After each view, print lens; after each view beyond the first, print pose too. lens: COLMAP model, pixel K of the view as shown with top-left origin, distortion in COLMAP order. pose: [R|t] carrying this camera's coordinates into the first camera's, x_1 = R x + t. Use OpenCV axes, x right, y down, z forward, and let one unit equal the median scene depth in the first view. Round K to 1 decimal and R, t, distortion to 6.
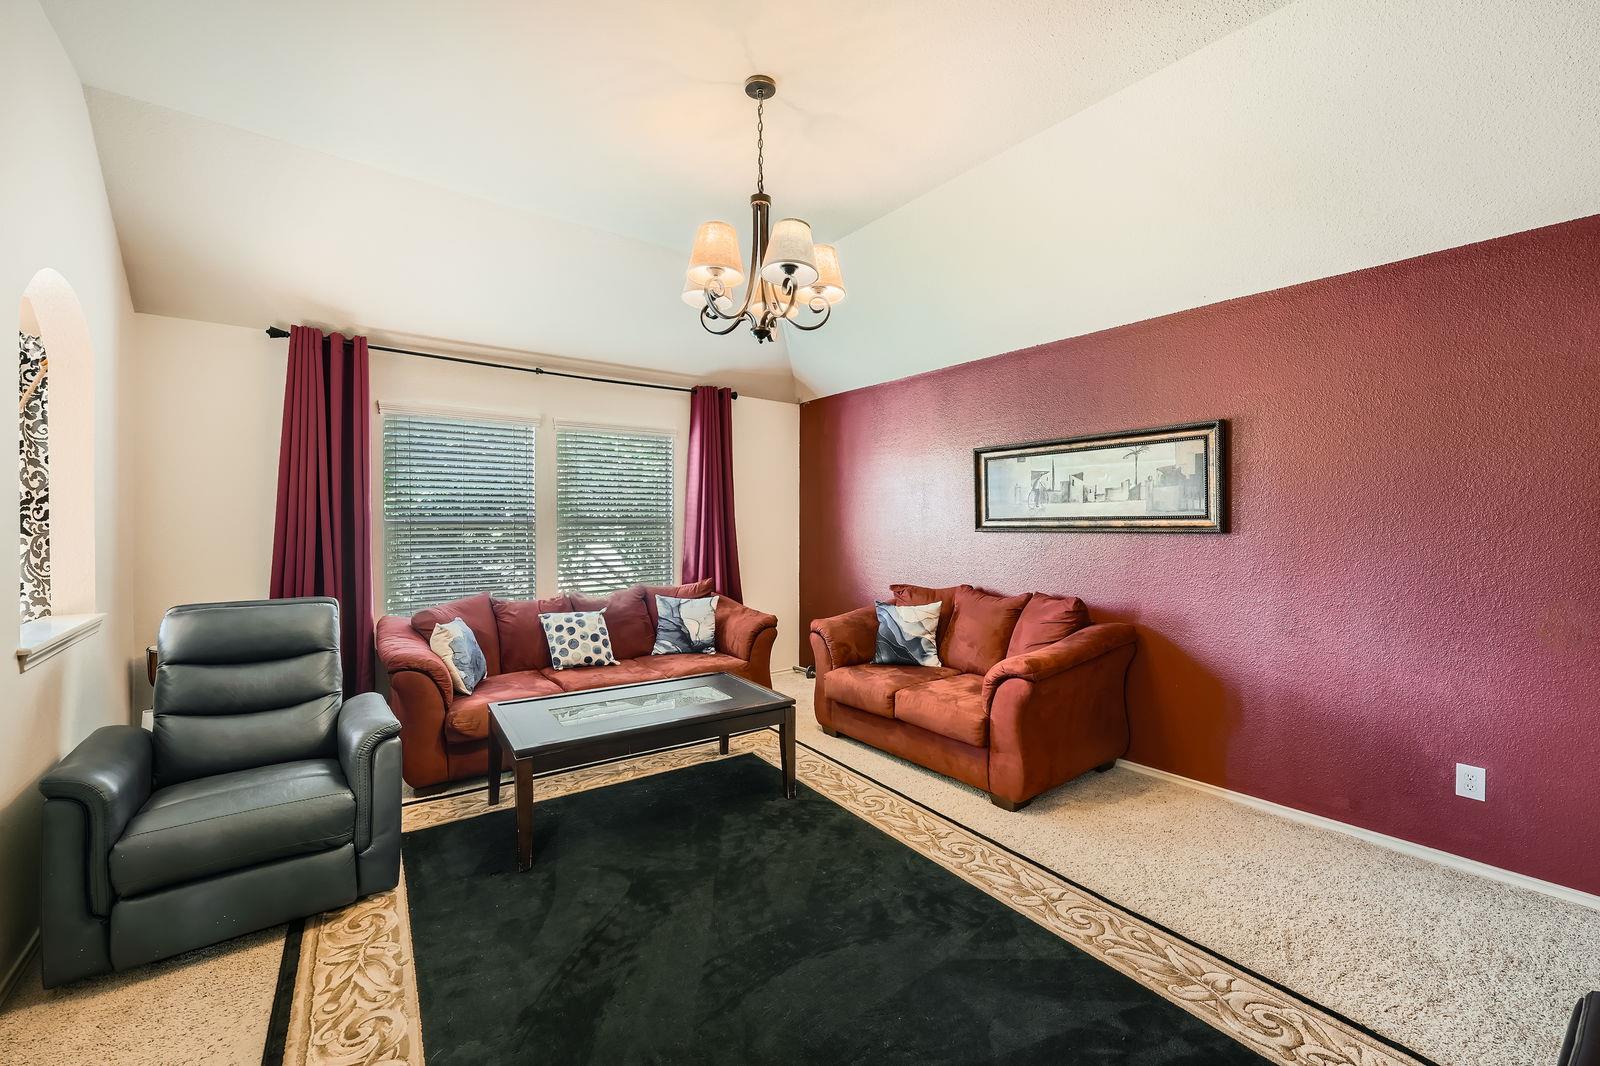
lens RADIAL K [[652.7, 0, 800.0], [0, 652.7, 533.0], [0, 0, 1]] dist [-0.000966, -0.000272]
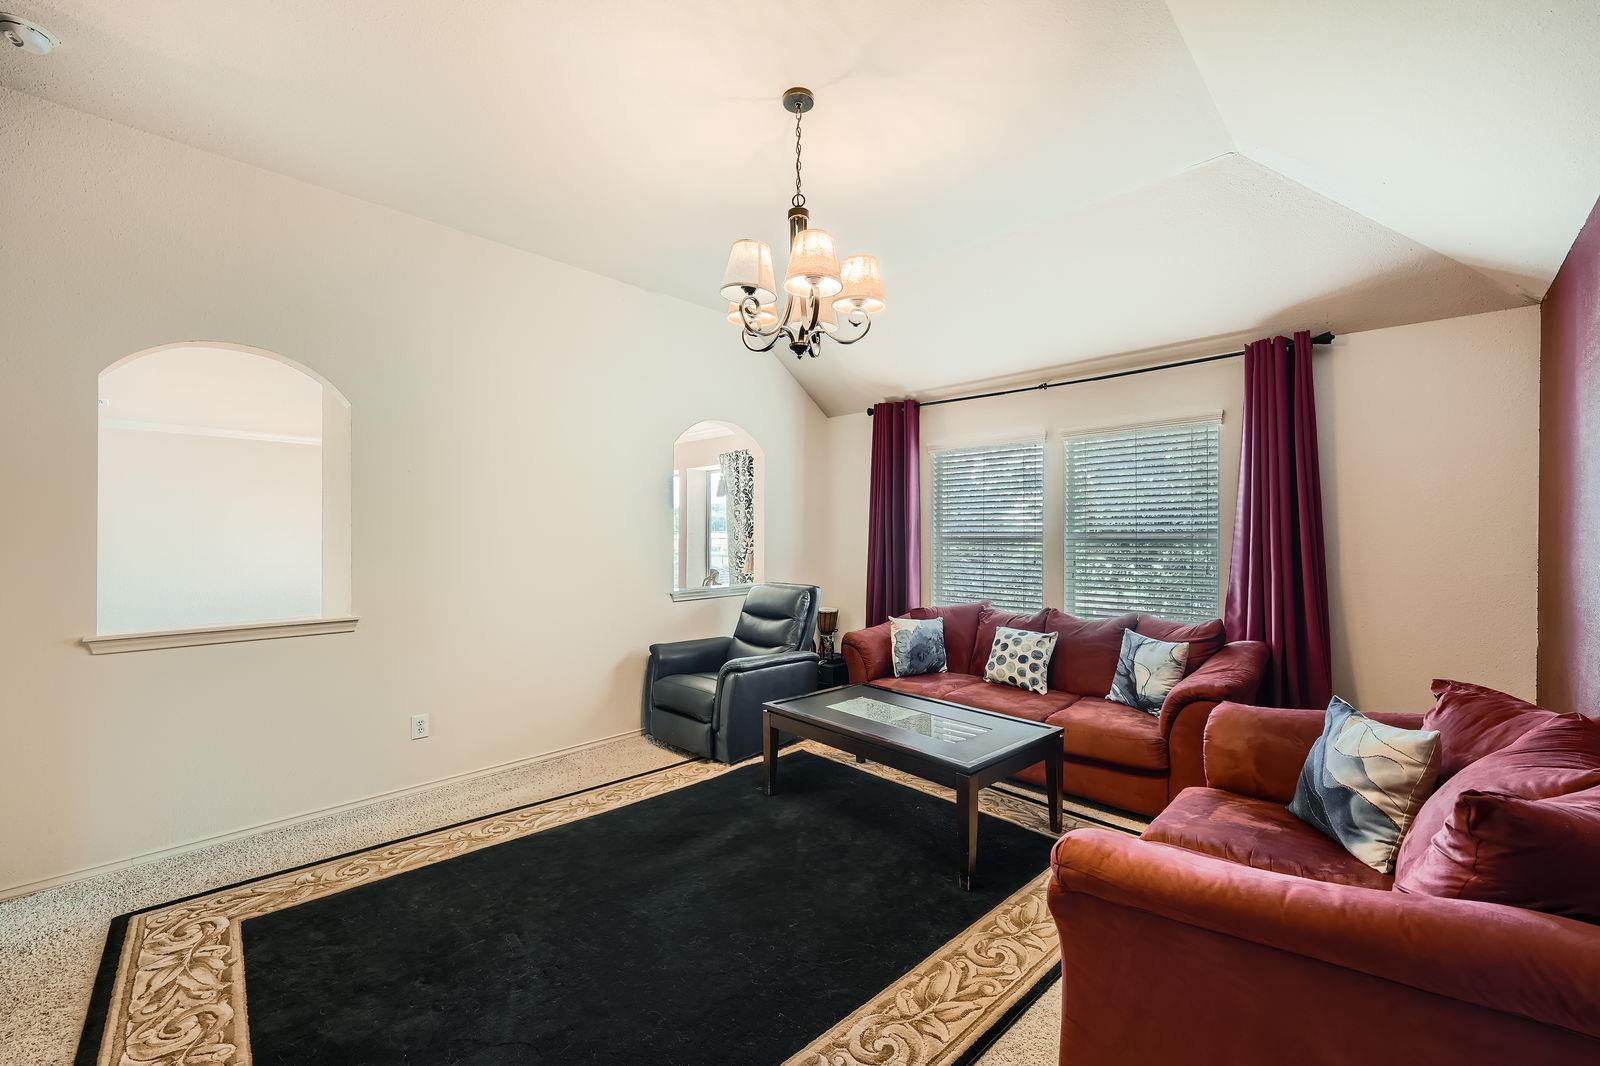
lens RADIAL K [[652.7, 0, 800.0], [0, 652.7, 533.0], [0, 0, 1]] dist [-0.000966, -0.000272]
pose [[0.153841, 0.000947, -0.988095, 0.587348], [-0.017872, 0.999839, -0.001825, -0.016597], [0.987934, 0.017940, 0.153833, 0.536918]]
